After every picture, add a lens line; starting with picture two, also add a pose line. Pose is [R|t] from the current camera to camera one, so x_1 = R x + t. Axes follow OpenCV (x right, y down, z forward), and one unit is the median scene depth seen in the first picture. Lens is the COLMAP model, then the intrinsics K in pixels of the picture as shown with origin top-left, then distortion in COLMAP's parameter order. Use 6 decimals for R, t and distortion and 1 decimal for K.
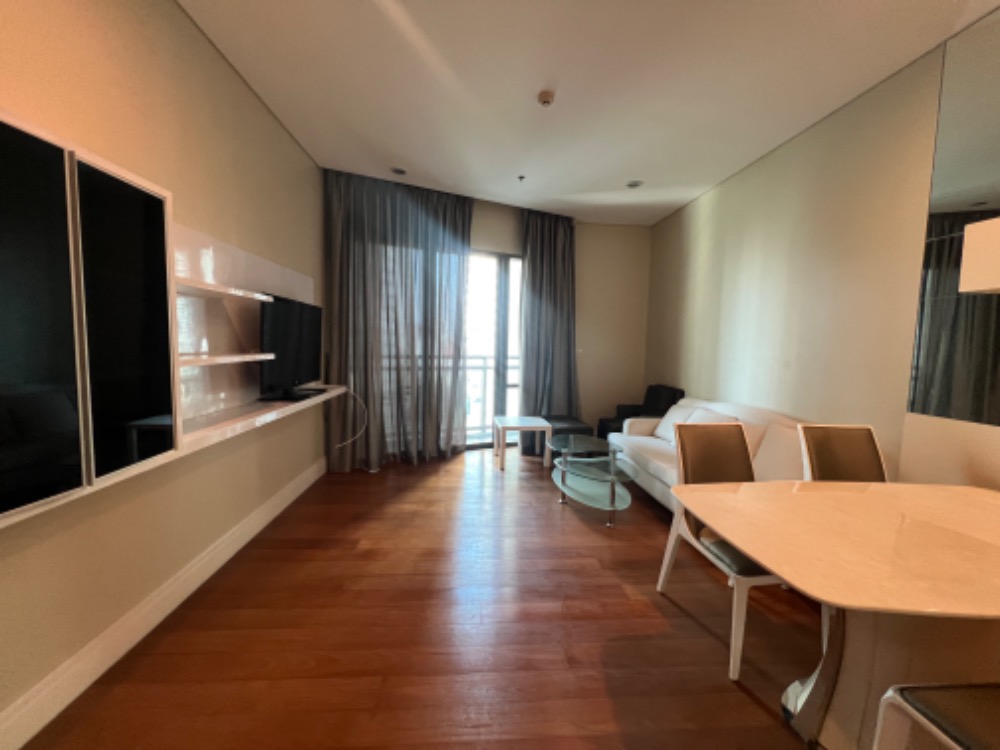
lens RADIAL K [[401.0, 0, 500.0], [0, 401.0, 375.0], [0, 0, 1]] dist [-0.001374, -0.000121]
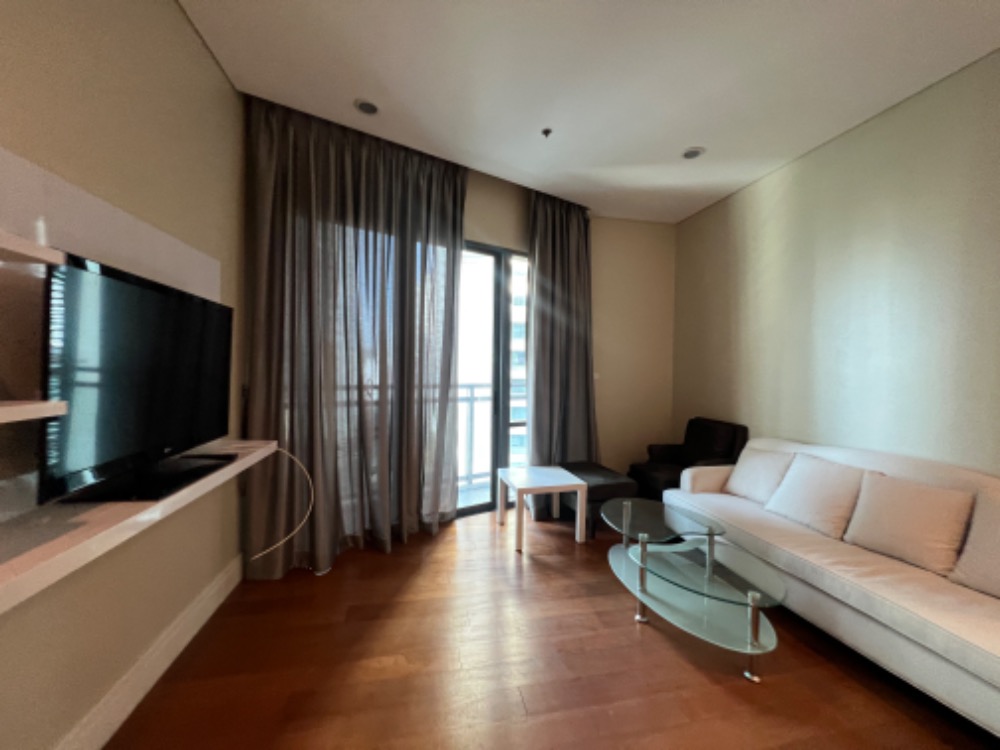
lens RADIAL K [[401.0, 0, 500.0], [0, 401.0, 375.0], [0, 0, 1]] dist [-0.001374, -0.000121]
pose [[0.991845, -0.009177, 0.127119, -0.123450], [0.016421, 0.998292, -0.056061, -0.028888], [-0.126387, 0.057692, 0.990302, 0.345424]]
